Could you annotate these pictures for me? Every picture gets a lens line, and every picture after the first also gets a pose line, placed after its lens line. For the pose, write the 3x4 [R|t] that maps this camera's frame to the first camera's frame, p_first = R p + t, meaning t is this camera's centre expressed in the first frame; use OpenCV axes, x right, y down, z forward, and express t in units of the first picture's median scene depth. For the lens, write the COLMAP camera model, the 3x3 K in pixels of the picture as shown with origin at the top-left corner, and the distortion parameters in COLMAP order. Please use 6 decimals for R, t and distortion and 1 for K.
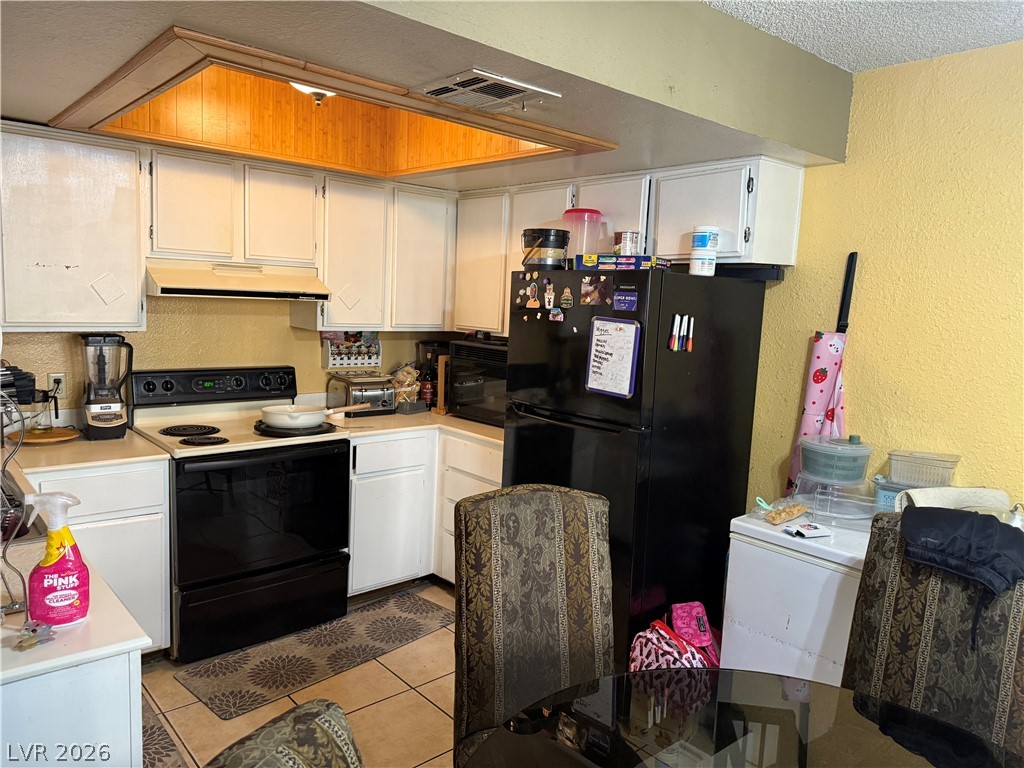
lens RADIAL K [[729.6, 0, 517.8], [0, 729.6, 386.4], [0, 0, 1]] dist [0.041824, -0.032226]
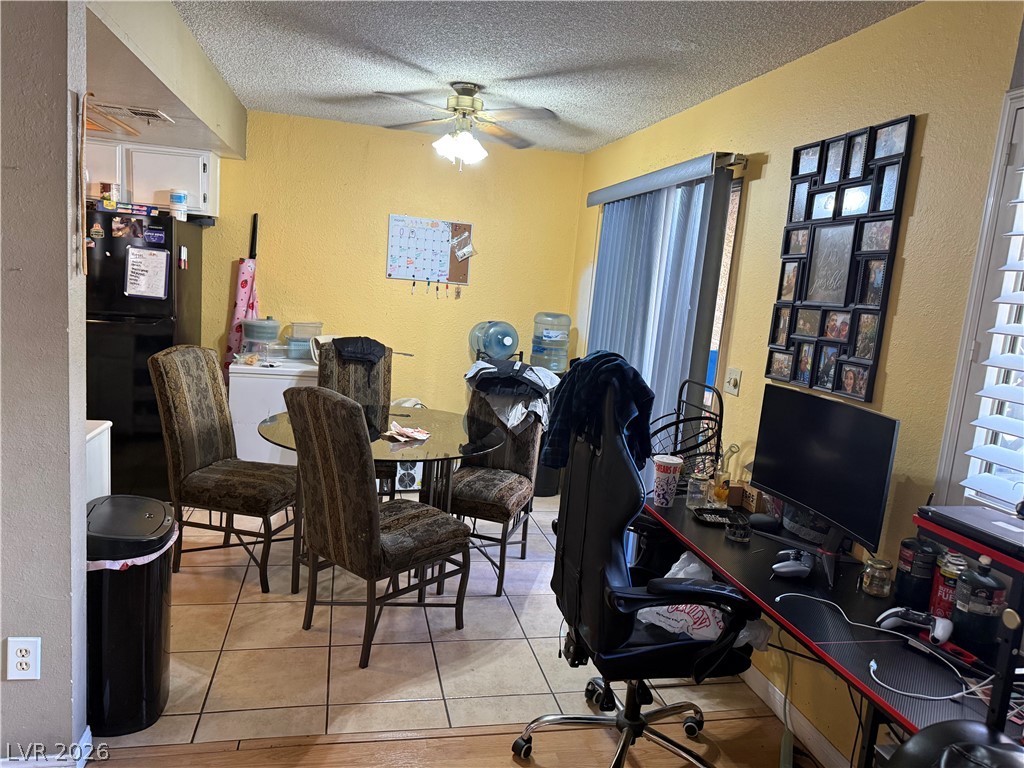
lens RADIAL K [[729.6, 0, 515.1], [0, 729.6, 390.0], [0, 0, 1]] dist [0.041824, -0.032226]
pose [[0.482528, -0.140549, 0.864531, -0.846590], [0.041870, 0.989614, 0.137515, 0.022771], [-0.874879, -0.030157, 0.483401, -0.426345]]
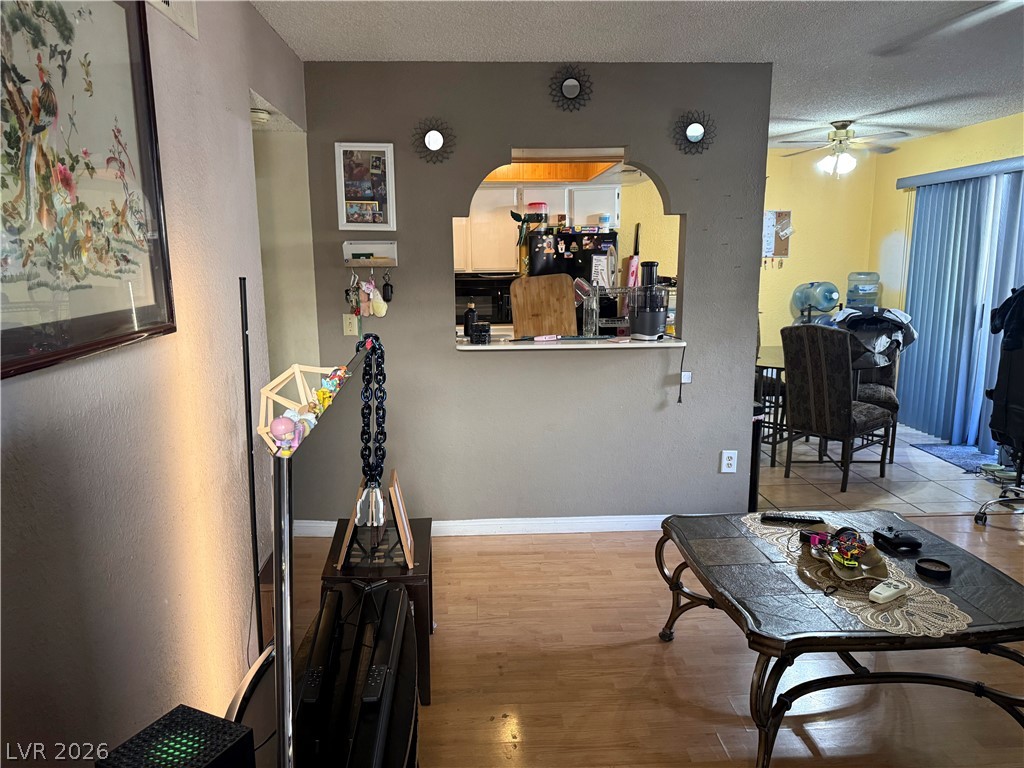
lens RADIAL K [[729.6, 0, 506.9], [0, 729.6, 377.9], [0, 0, 1]] dist [0.041824, -0.032226]
pose [[0.627694, -0.189789, 0.754971, -1.844289], [0.137137, 0.981617, 0.132747, -0.054712], [-0.766286, 0.020210, 0.642182, -0.258738]]
